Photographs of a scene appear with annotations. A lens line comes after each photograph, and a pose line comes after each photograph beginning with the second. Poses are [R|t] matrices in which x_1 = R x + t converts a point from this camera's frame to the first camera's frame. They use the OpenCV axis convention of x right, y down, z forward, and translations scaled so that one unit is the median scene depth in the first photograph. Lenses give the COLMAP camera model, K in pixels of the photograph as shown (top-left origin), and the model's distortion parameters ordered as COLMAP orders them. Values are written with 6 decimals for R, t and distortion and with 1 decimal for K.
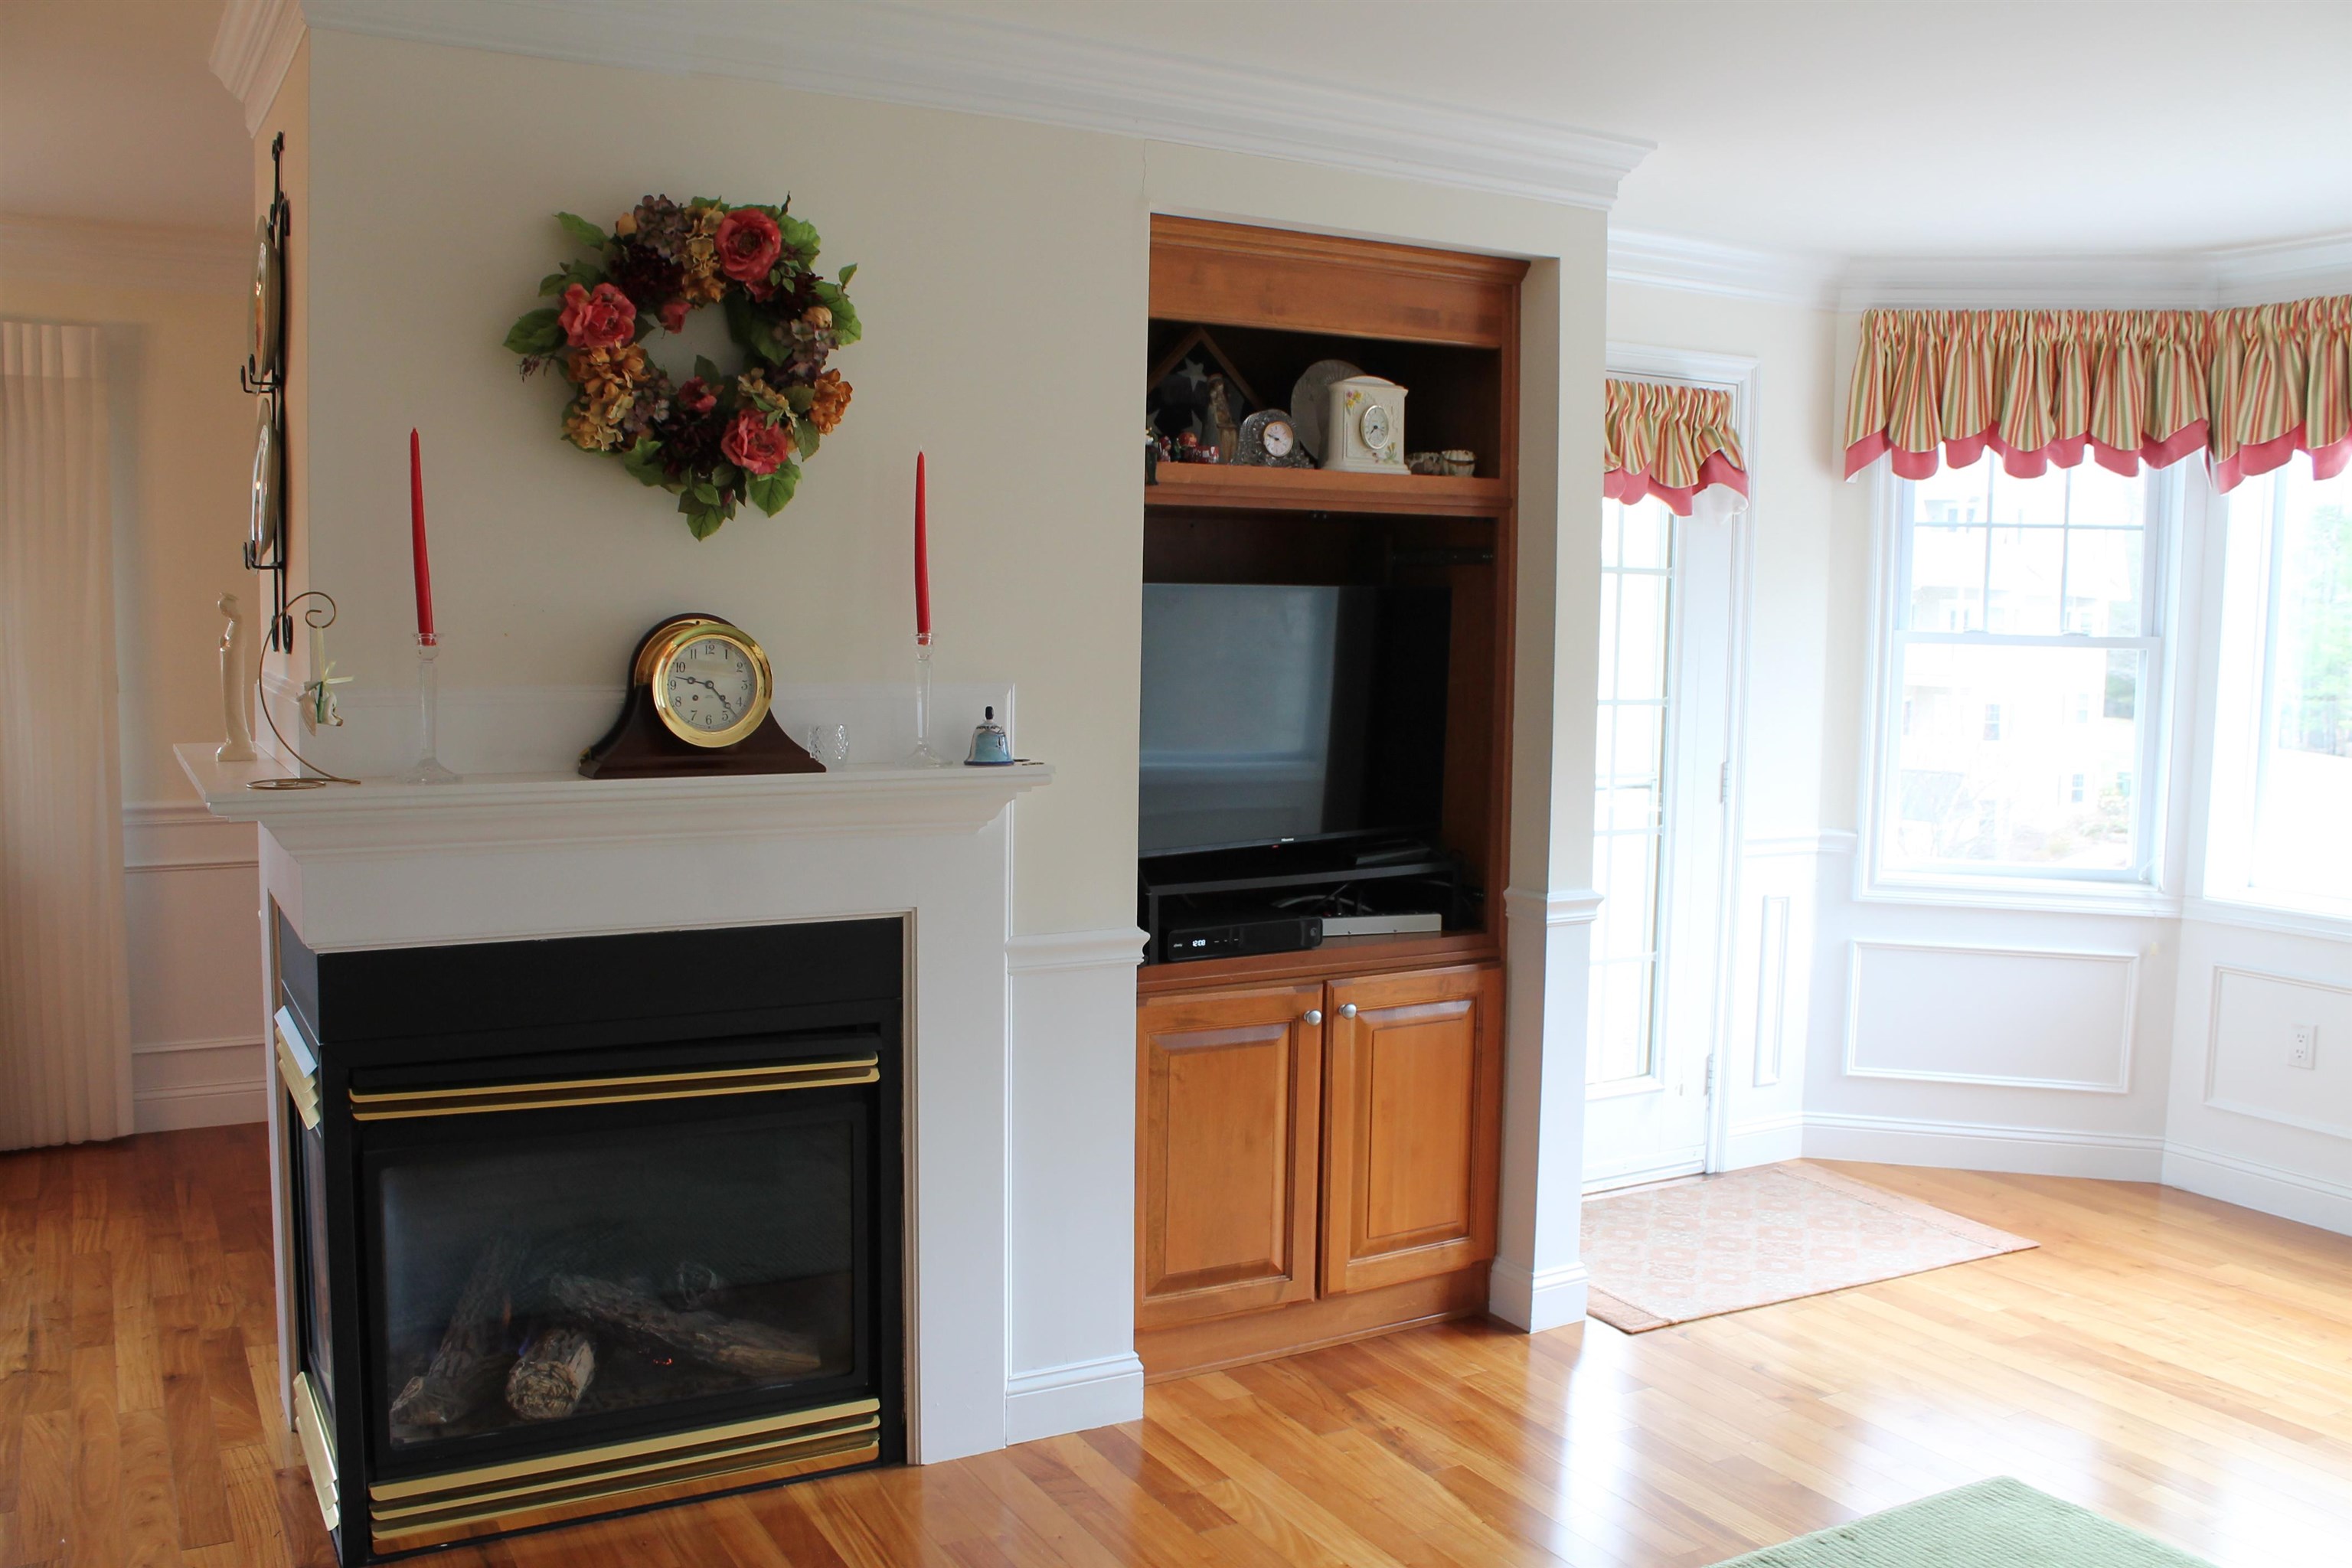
lens RADIAL K [[1999.6, 0, 1176.0], [0, 1999.6, 784.0], [0, 0, 1]] dist [-0.164461, 0.149588]
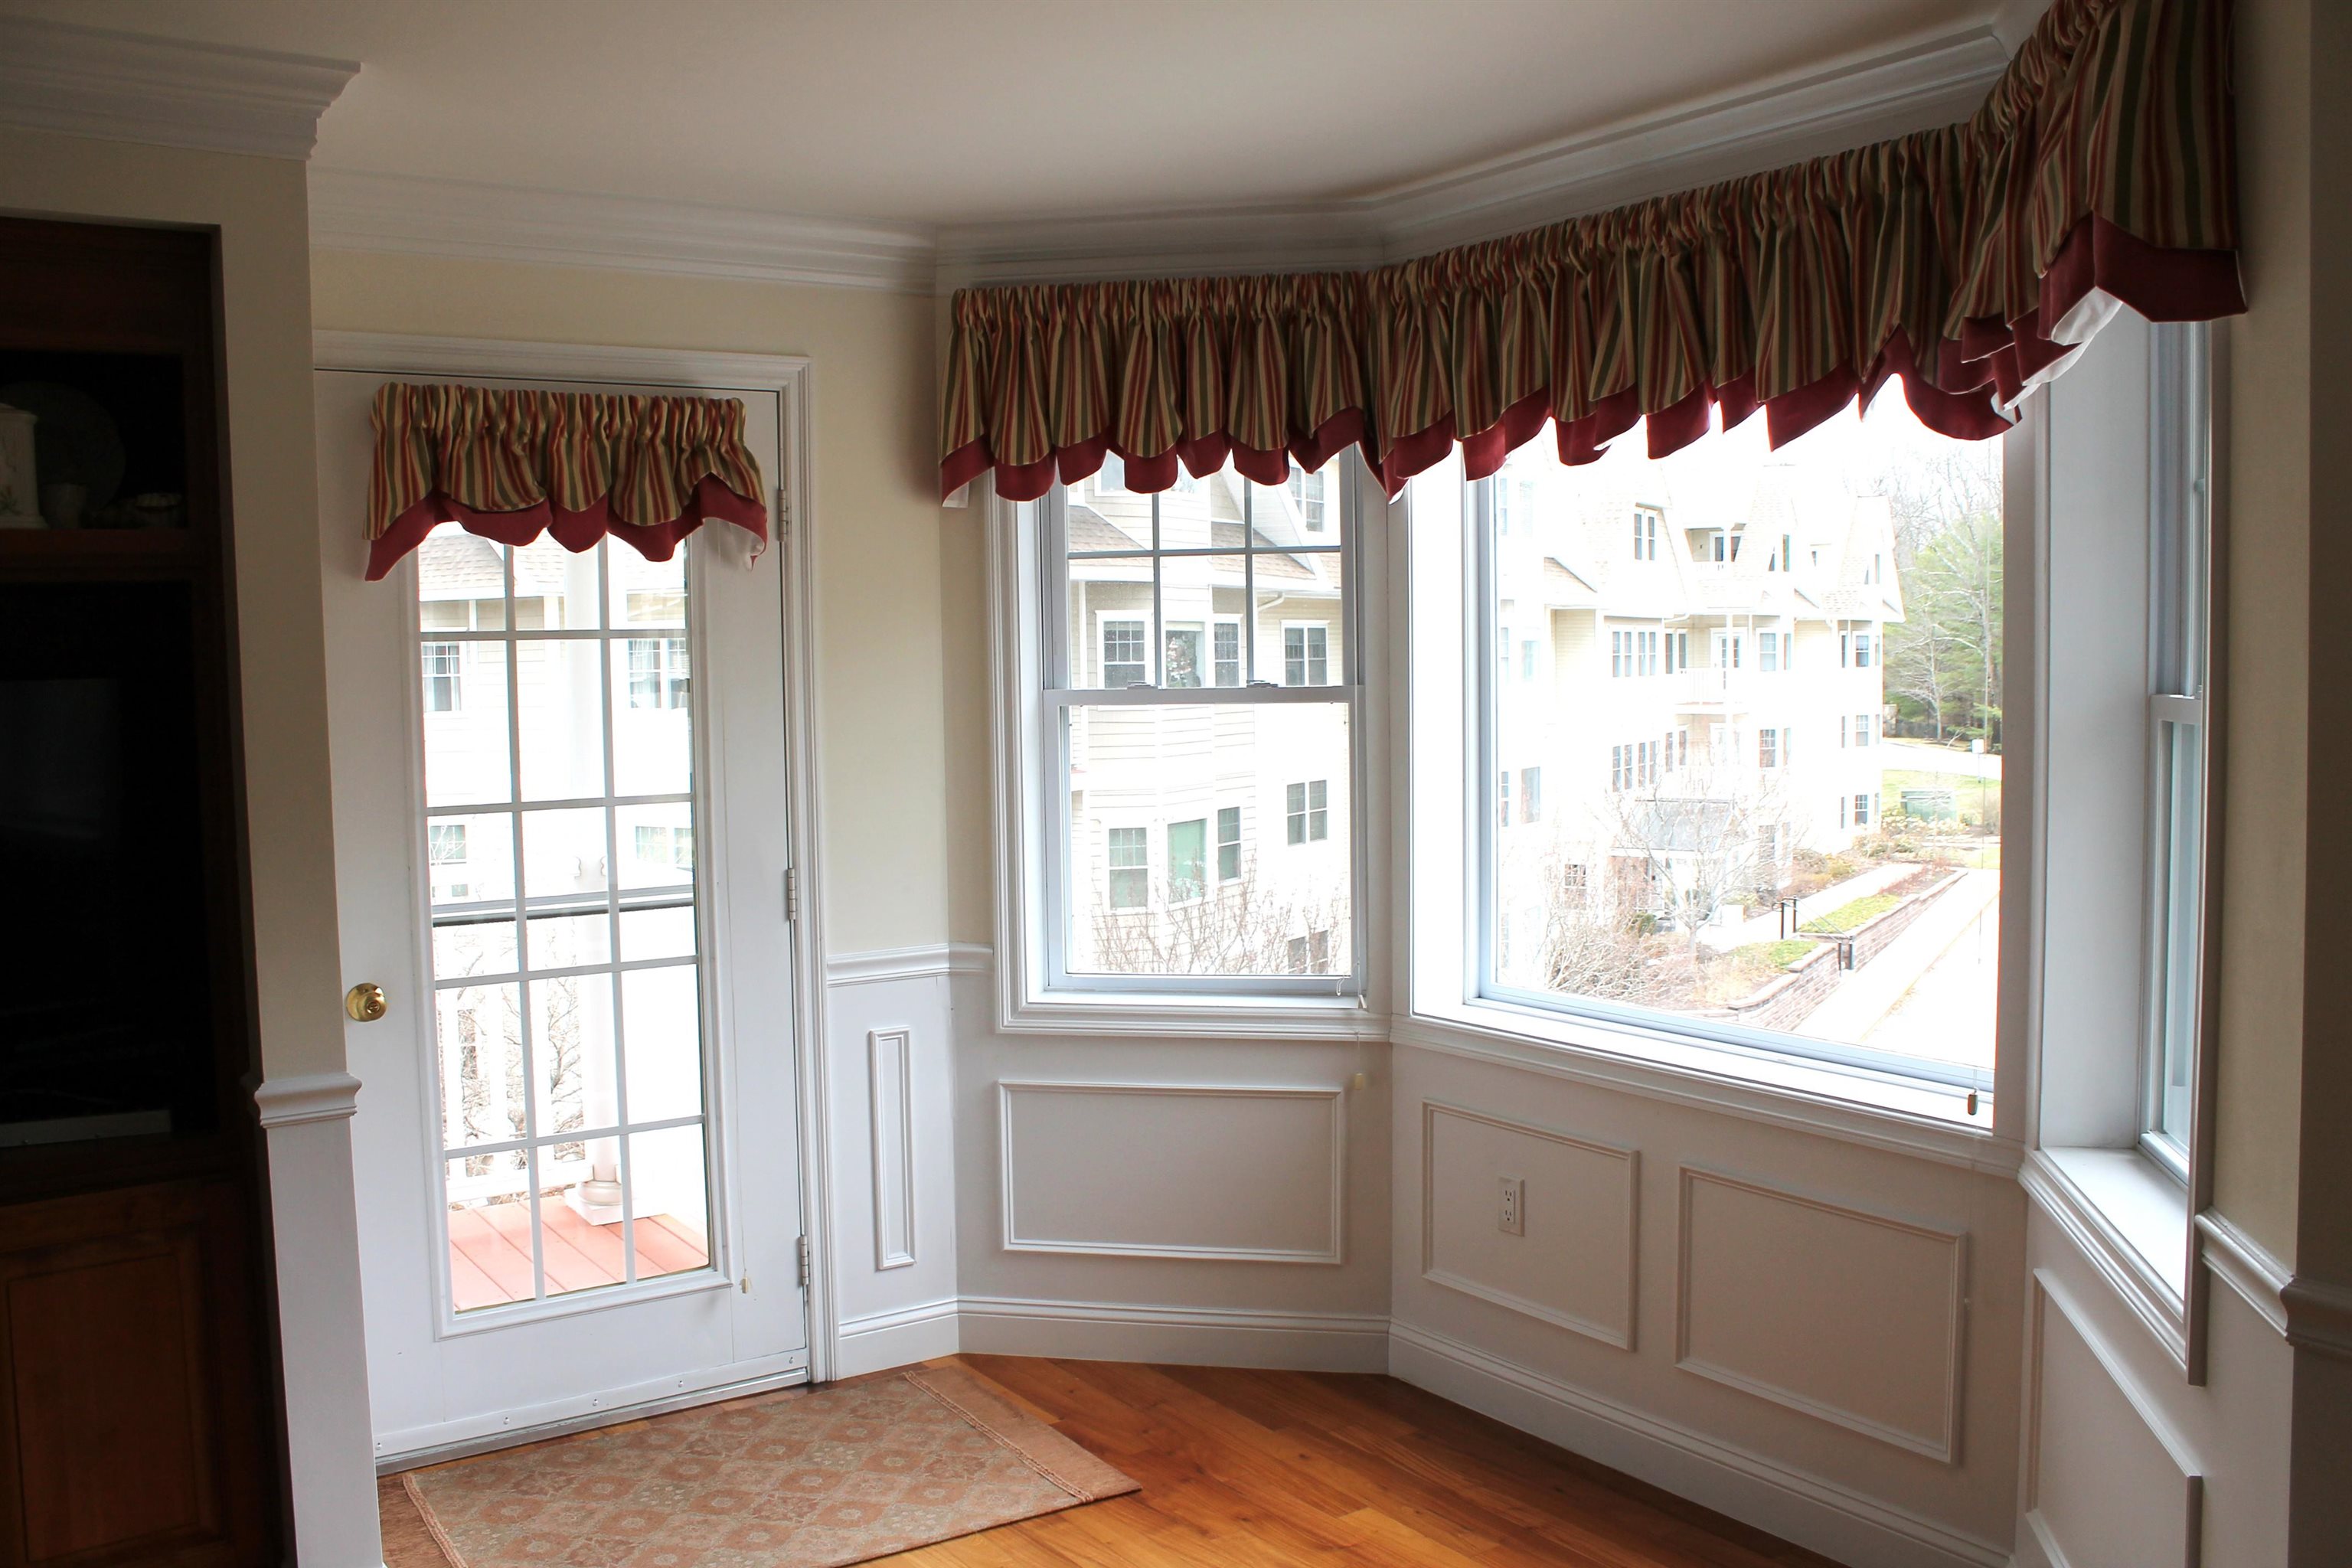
lens RADIAL K [[1999.6, 0, 1176.0], [0, 1999.6, 784.0], [0, 0, 1]] dist [-0.164461, 0.149588]
pose [[0.995800, -0.039351, 0.082671, 0.380814], [0.041460, 0.998853, -0.023954, -0.020089], [-0.081634, 0.027281, 0.996289, 0.201900]]
